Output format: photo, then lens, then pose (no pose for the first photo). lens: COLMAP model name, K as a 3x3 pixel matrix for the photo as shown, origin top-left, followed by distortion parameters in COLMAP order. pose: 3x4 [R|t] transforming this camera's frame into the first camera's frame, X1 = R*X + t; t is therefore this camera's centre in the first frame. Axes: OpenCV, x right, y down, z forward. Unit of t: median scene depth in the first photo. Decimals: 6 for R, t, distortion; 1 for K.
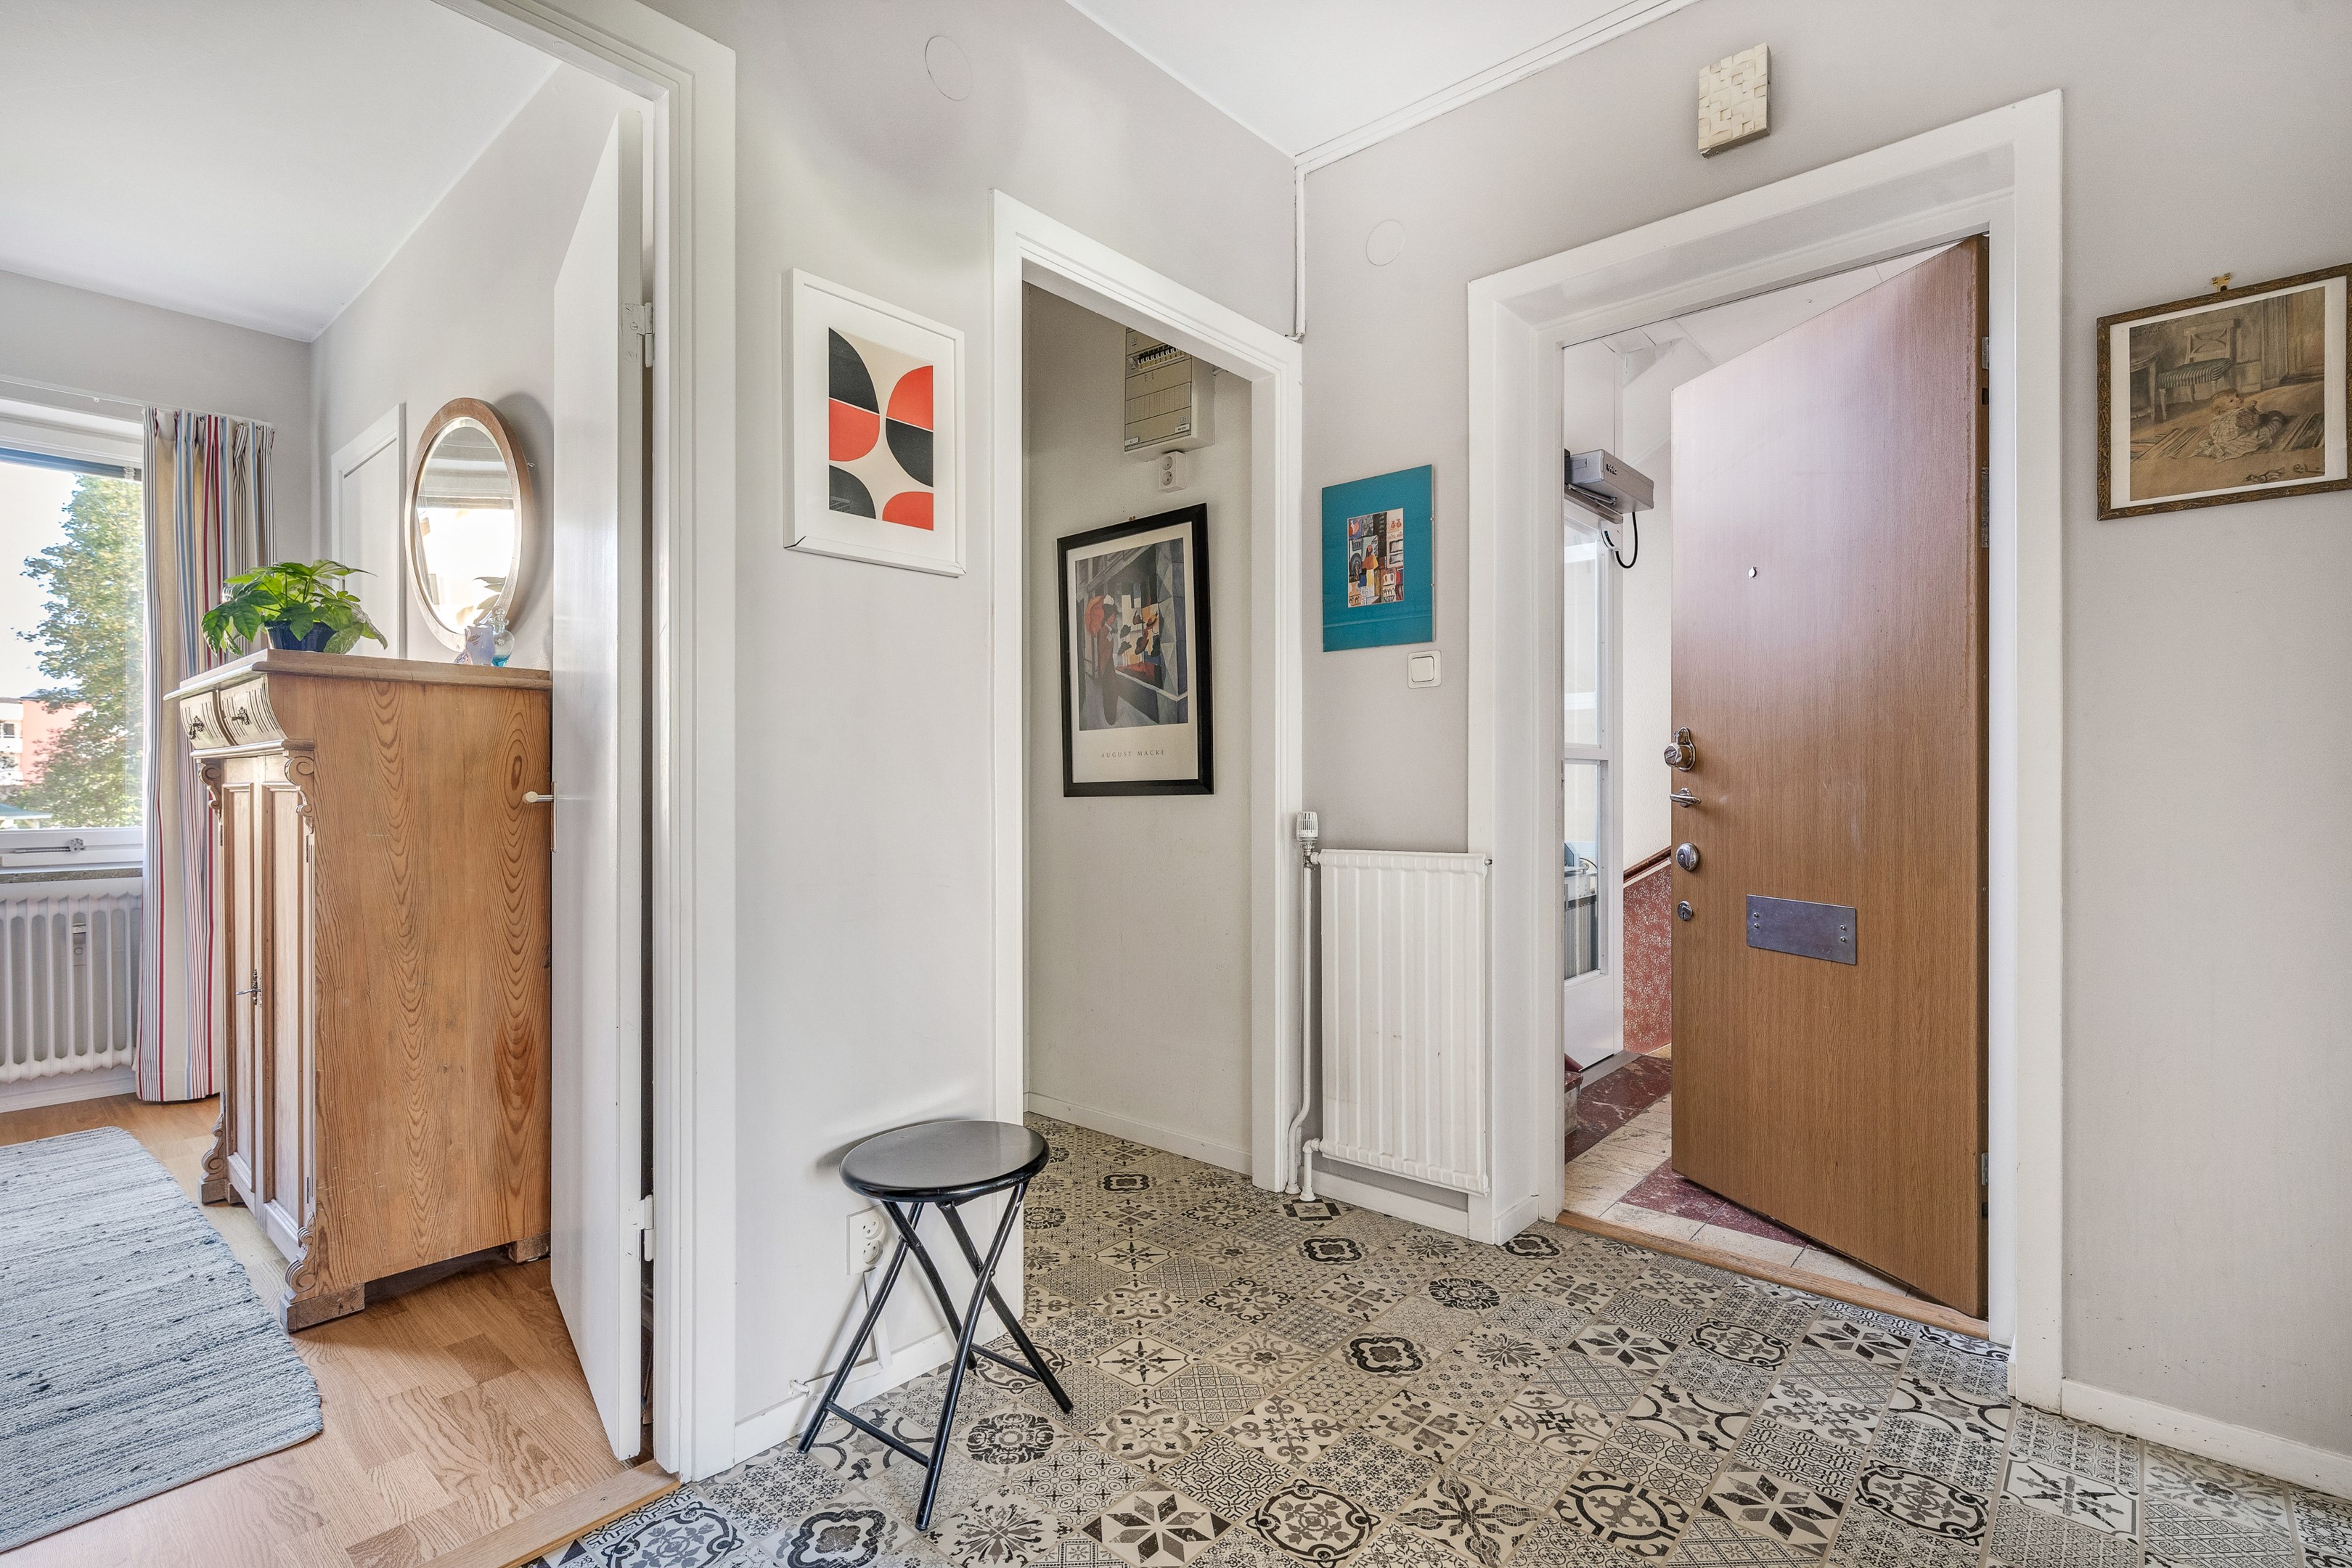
lens RADIAL K [[1099.0, 0, 1174.5], [0, 1099.0, 770.2], [0, 0, 1]] dist [0.002503, 0.000347]
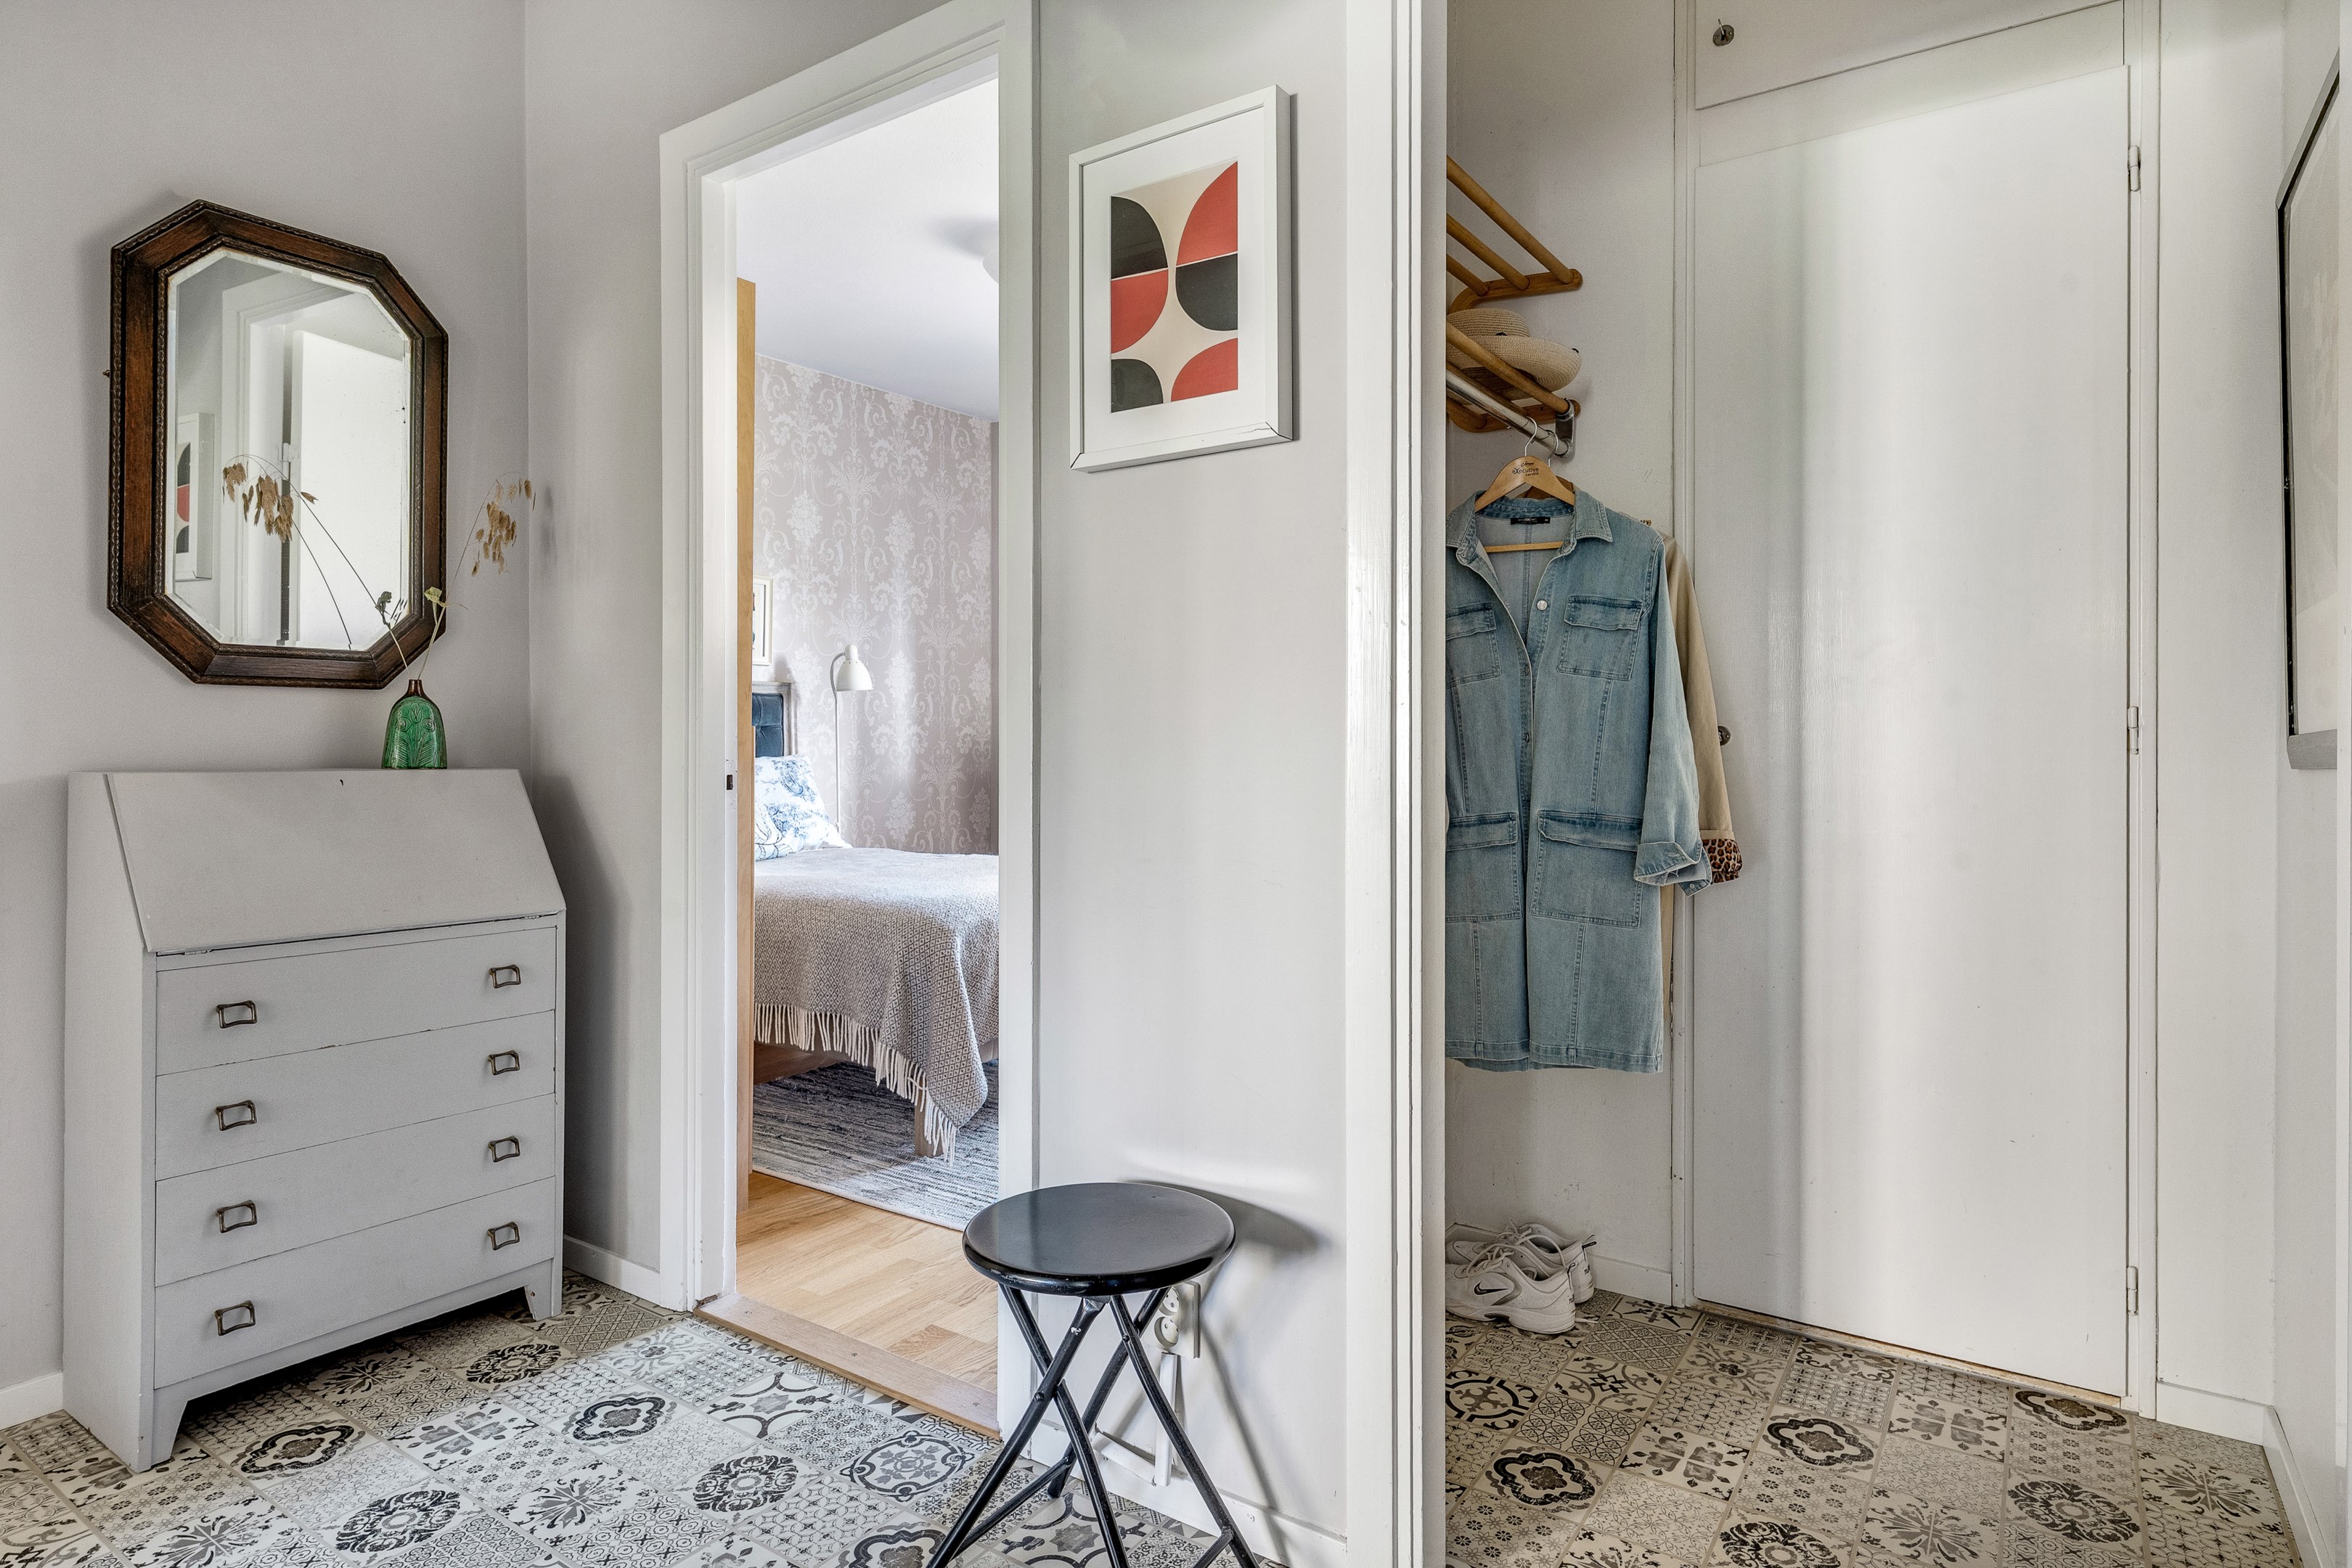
lens RADIAL K [[1274.1, 0, 1190.8], [0, 1274.1, 748.6], [0, 0, 1]] dist [-0.000581, -0.001361]
pose [[0.127648, 0.006688, -0.991797, 0.630862], [0.006151, 0.999953, 0.007534, 0.016232], [0.991800, -0.007062, 0.127601, 0.869531]]
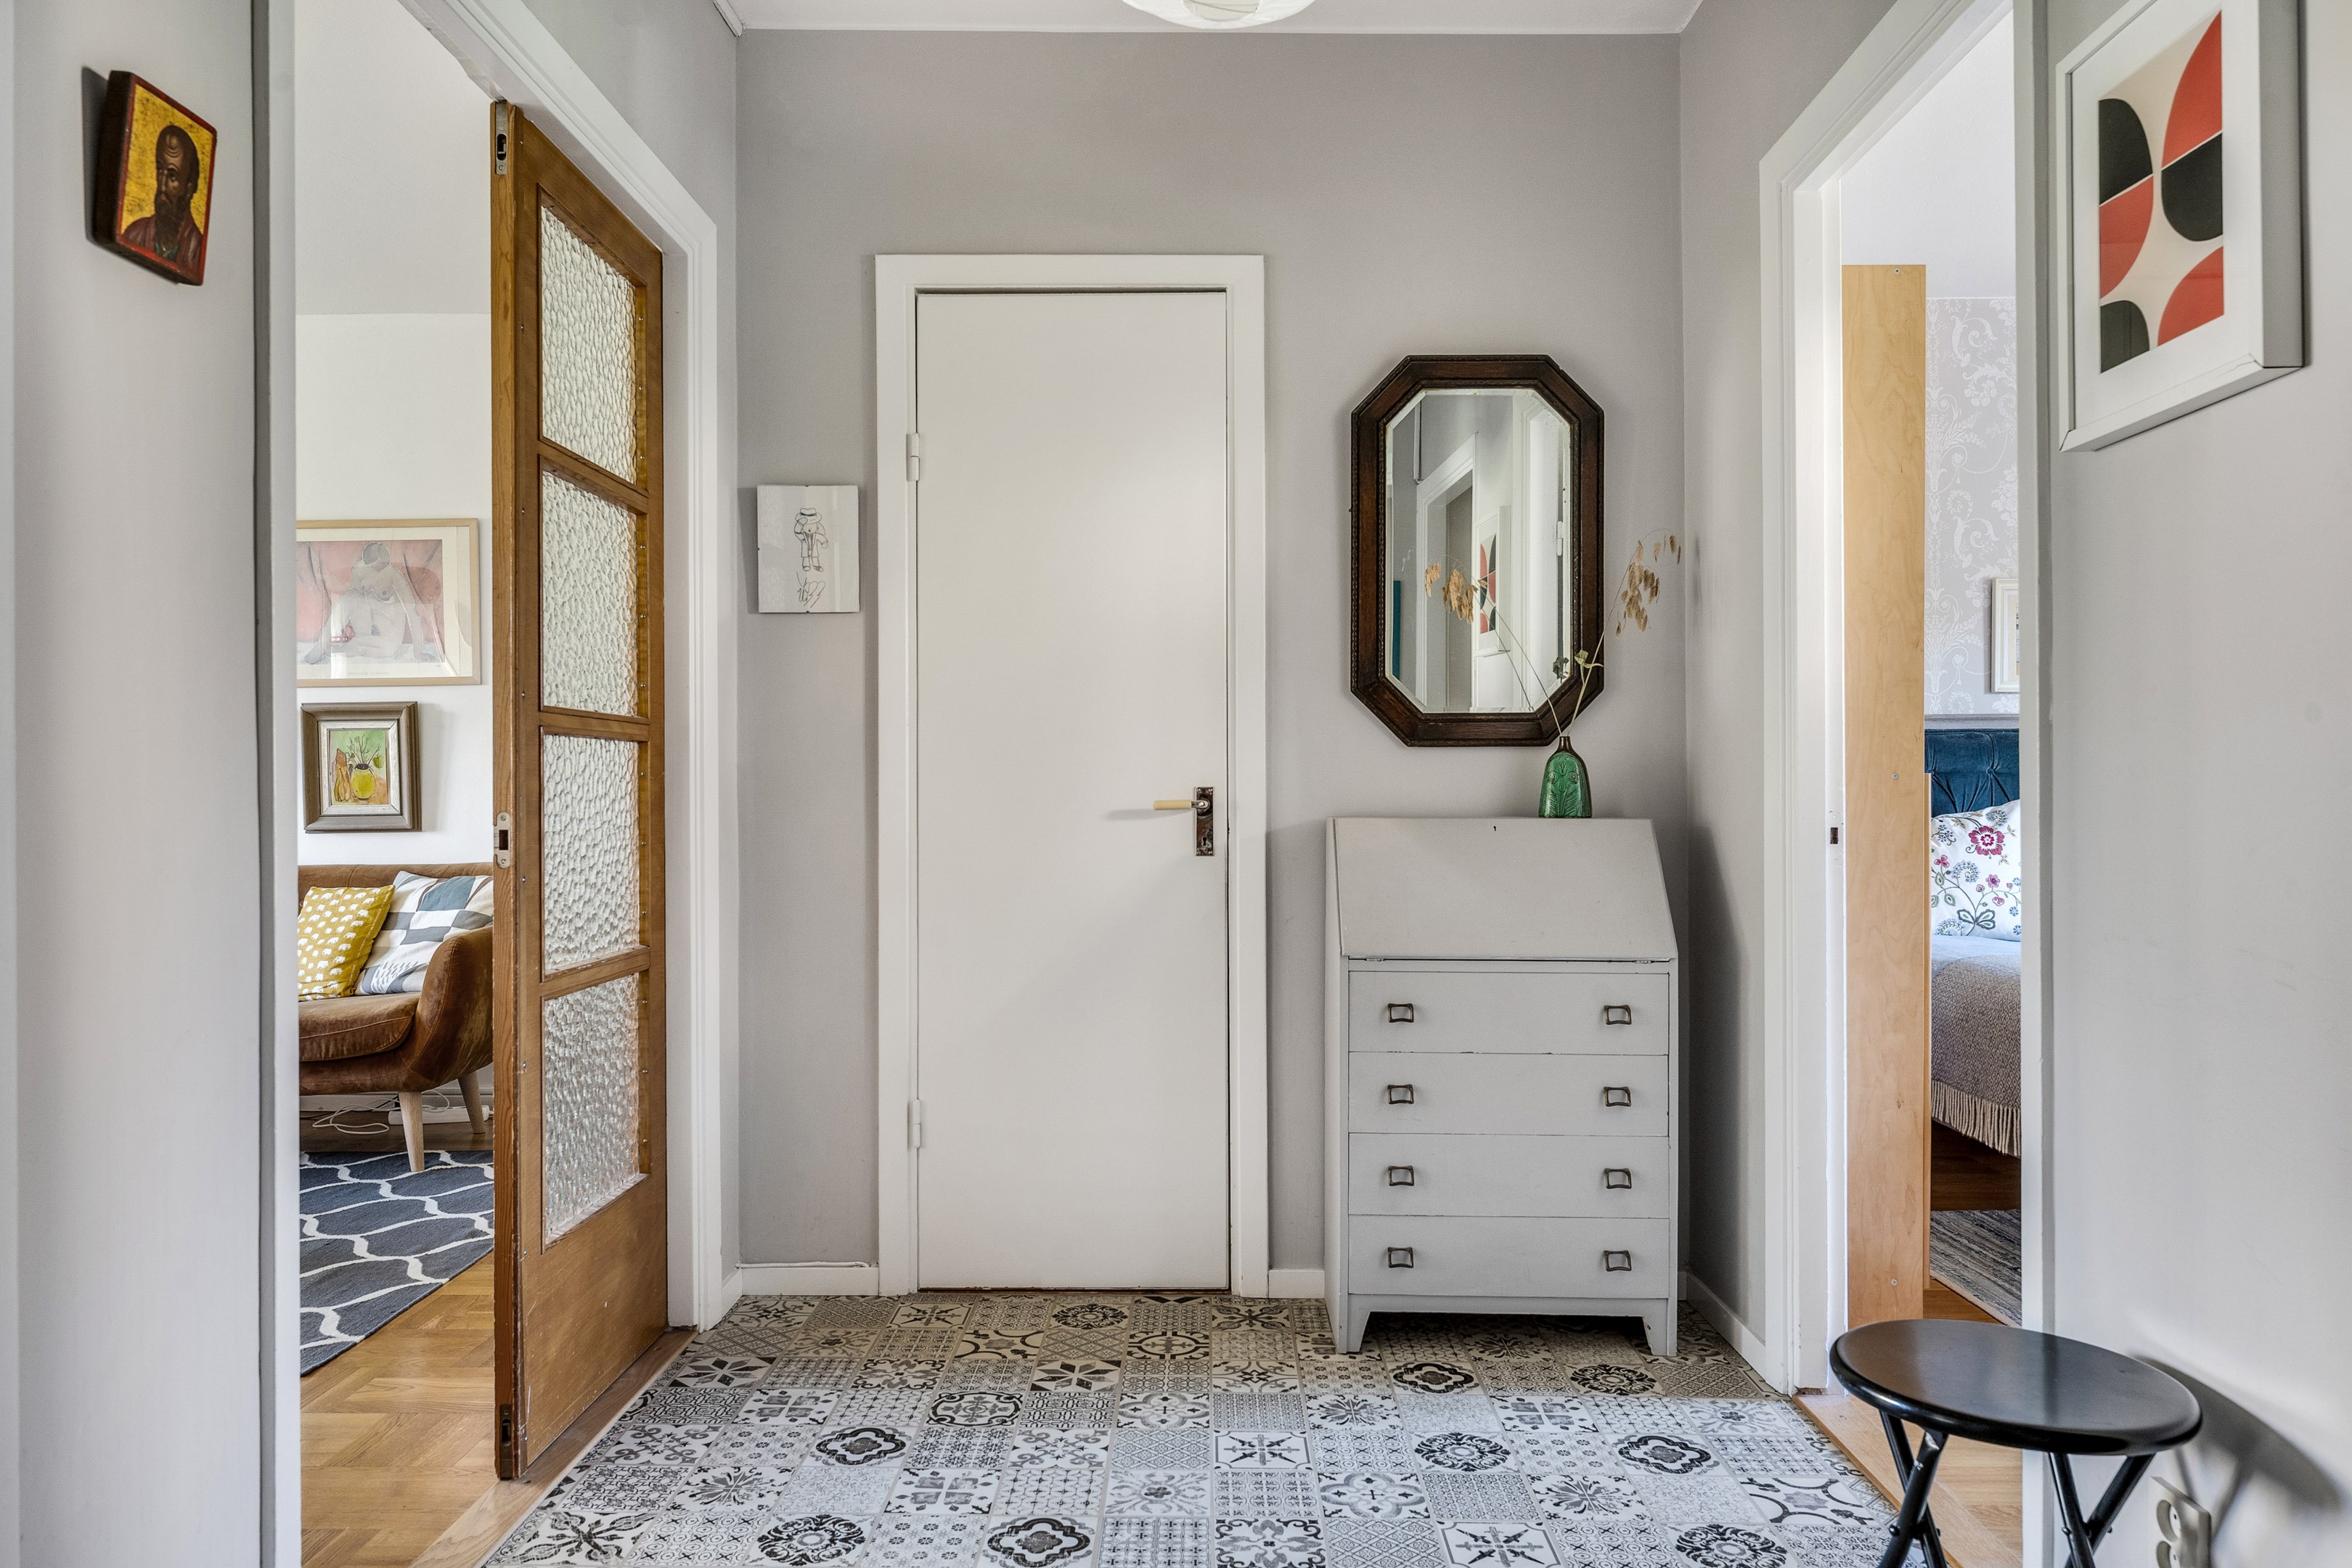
lens RADIAL K [[1549.2, 0, 1177.5], [0, 1549.2, 793.2], [0, 0, 1]] dist [0.006467, -0.007503]
pose [[-0.765509, 0.004209, -0.643411, 0.684659], [0.010658, 0.999924, -0.006139, 0.019920], [0.643337, -0.011557, -0.765496, 1.268646]]
